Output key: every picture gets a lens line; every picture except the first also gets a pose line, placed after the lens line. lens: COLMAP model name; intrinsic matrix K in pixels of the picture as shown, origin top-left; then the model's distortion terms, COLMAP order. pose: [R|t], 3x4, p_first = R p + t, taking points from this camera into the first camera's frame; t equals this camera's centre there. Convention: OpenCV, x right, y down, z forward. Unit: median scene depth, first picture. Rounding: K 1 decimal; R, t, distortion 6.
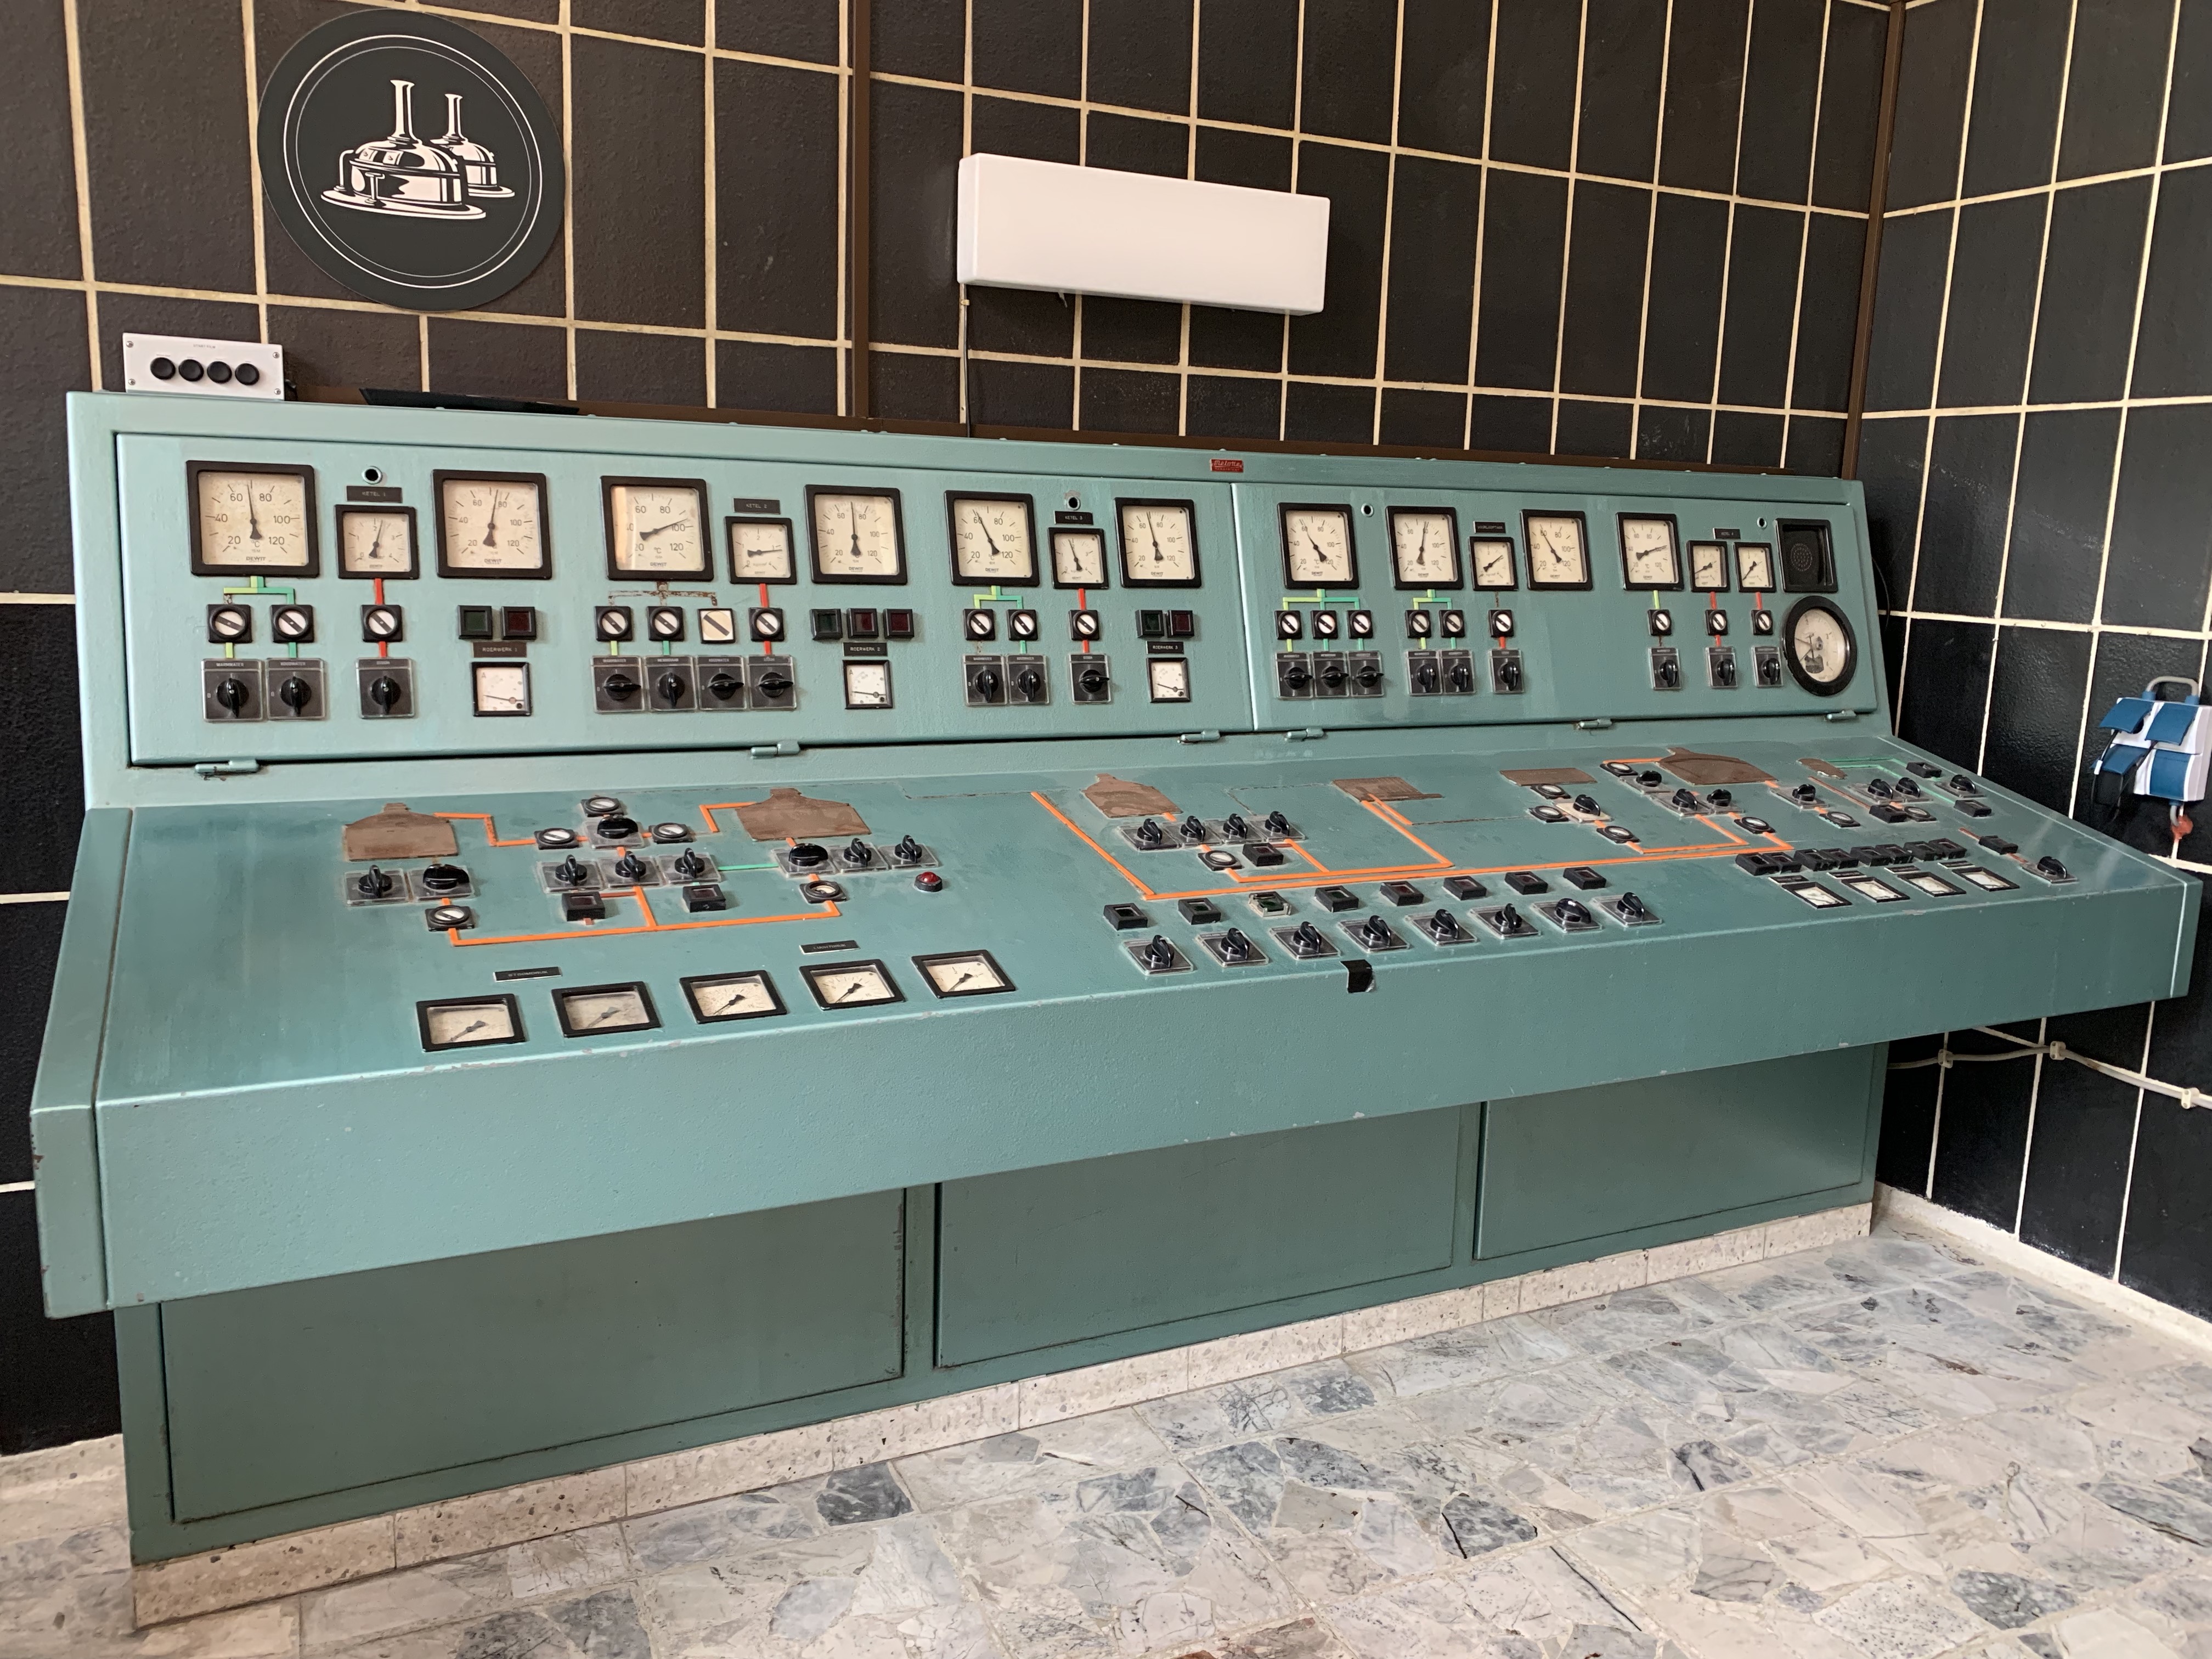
lens RADIAL K [[1796.3, 0, 1104.8], [0, 1796.3, 828.8], [0, 0, 1]] dist [0.004936, 0.000434]
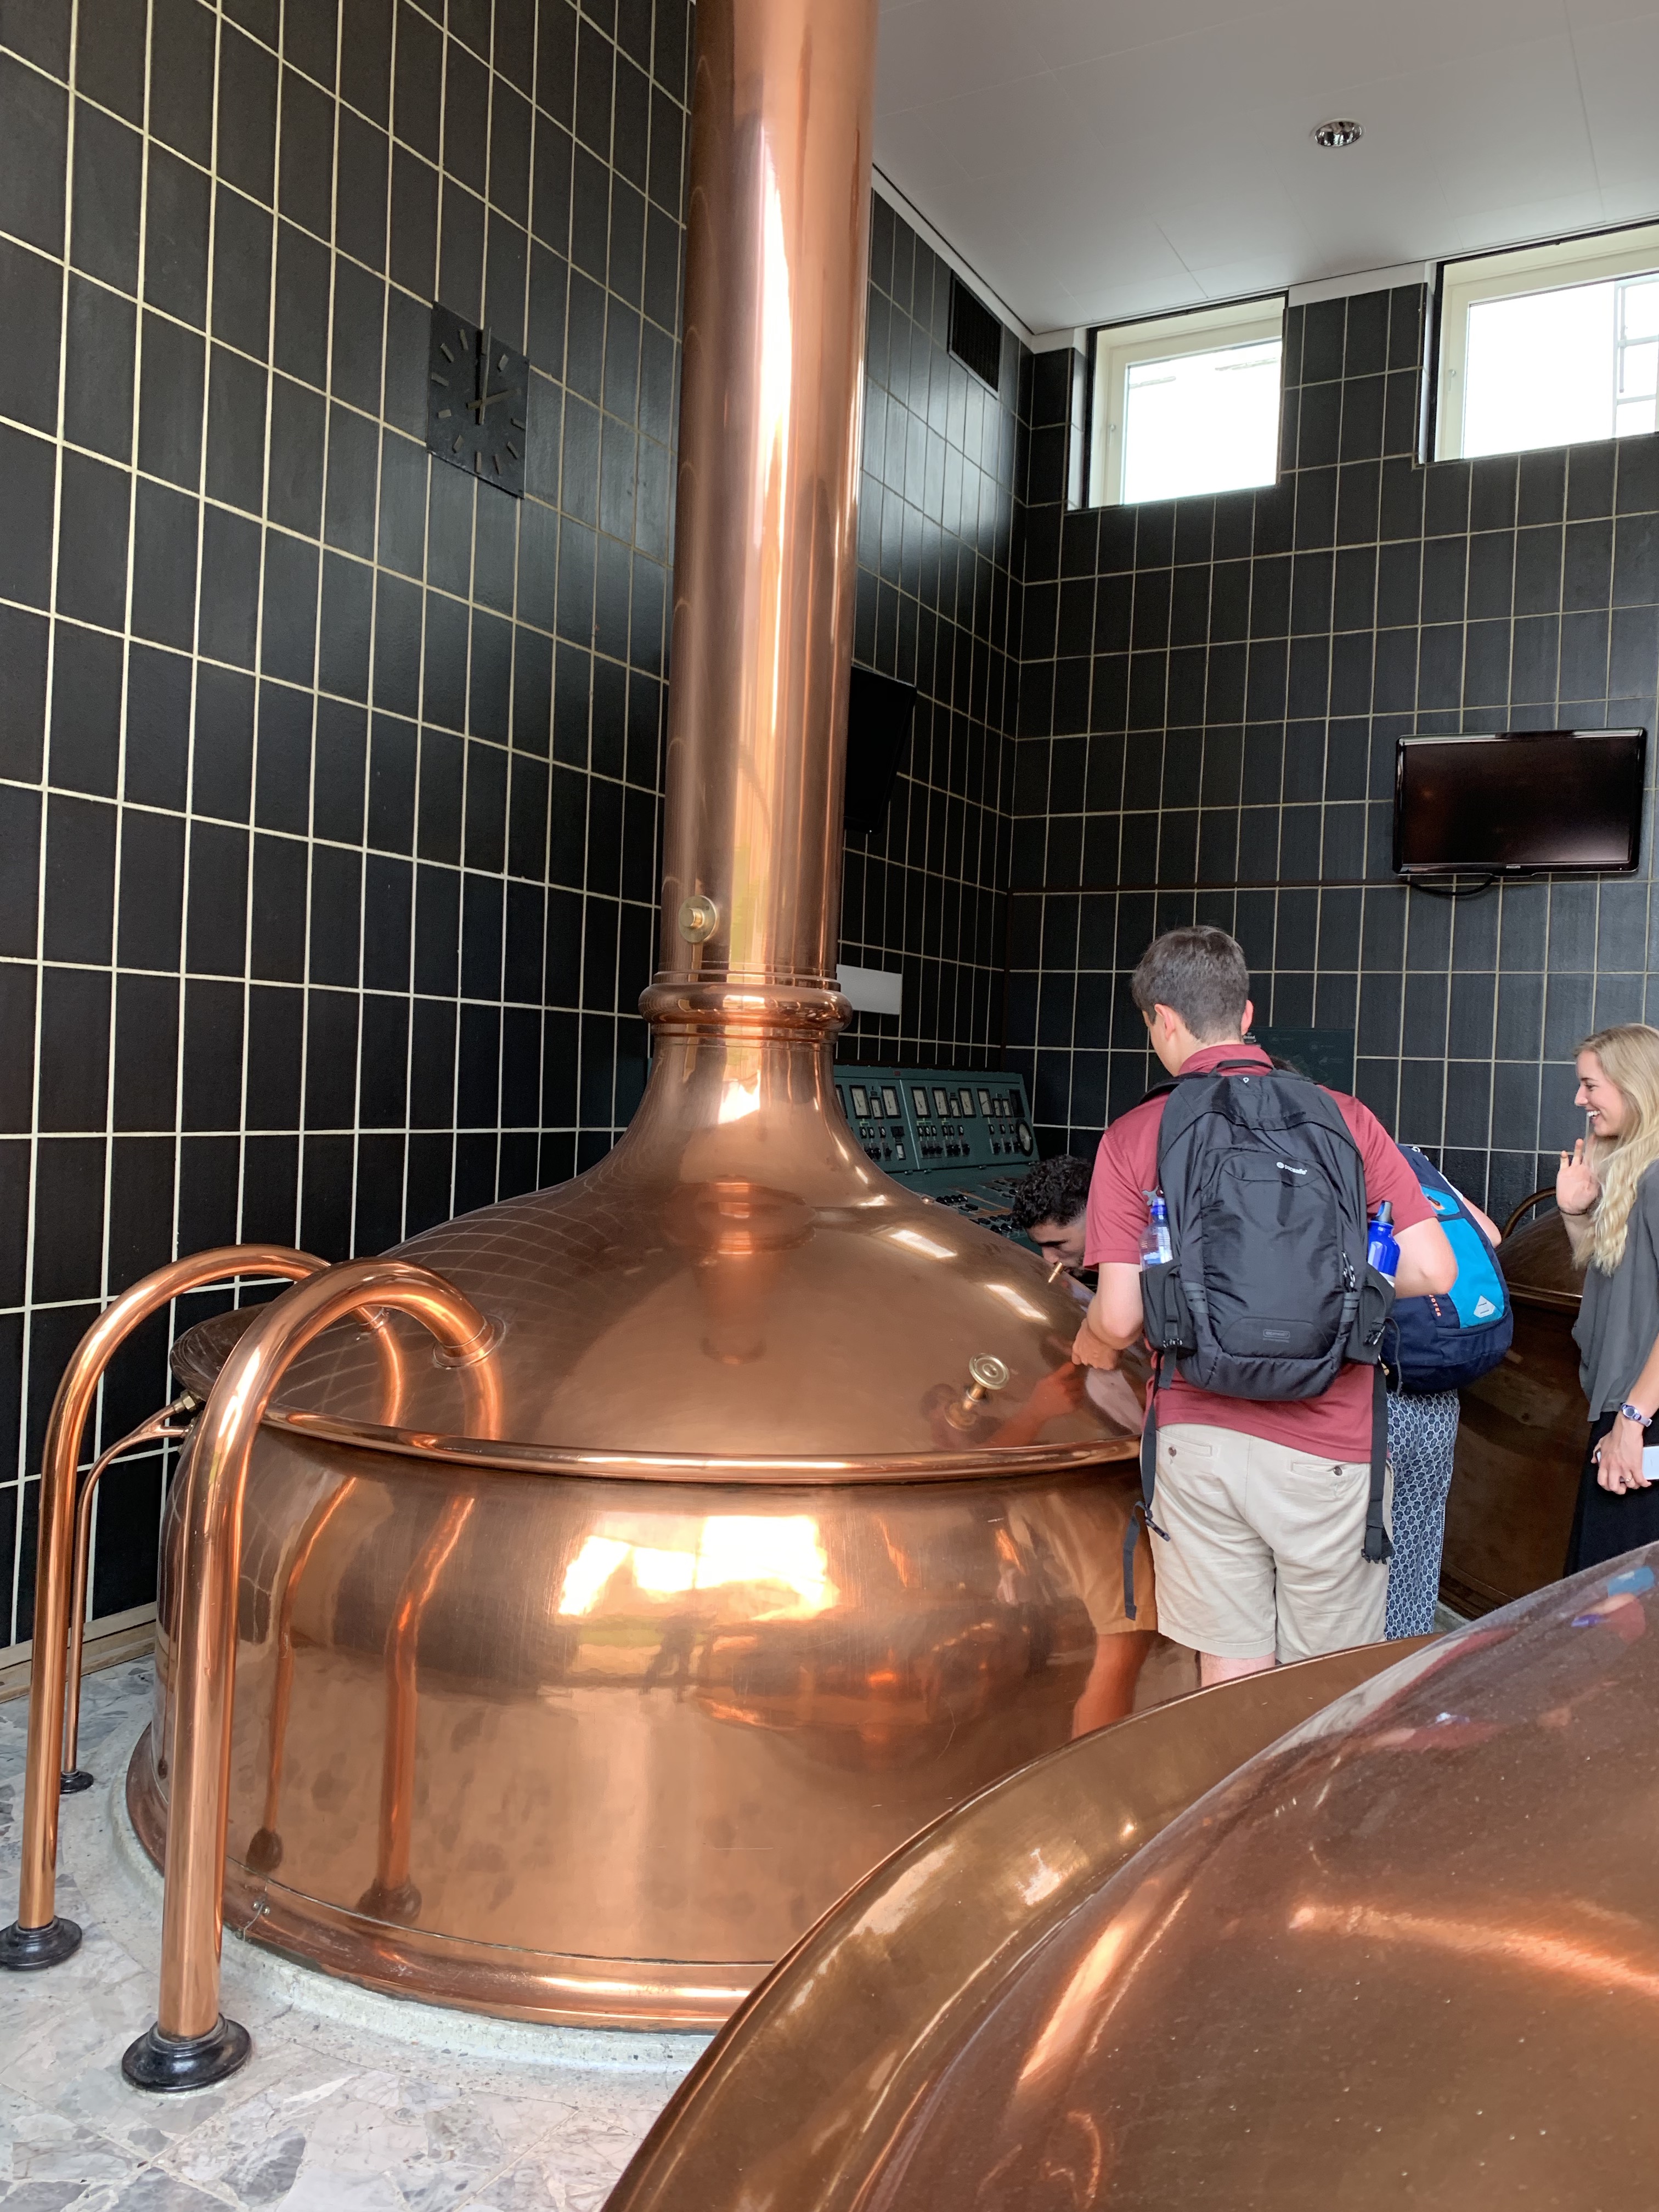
lens RADIAL K [[1796.3, 0, 827.8], [0, 1796.3, 1104.2], [0, 0, 1]] dist [0.004936, 0.000434]
pose [[0.807963, -0.012403, 0.589102, -1.520167], [0.099432, 0.988311, -0.115565, 0.137222], [-0.580783, 0.151948, 0.799752, -1.031580]]
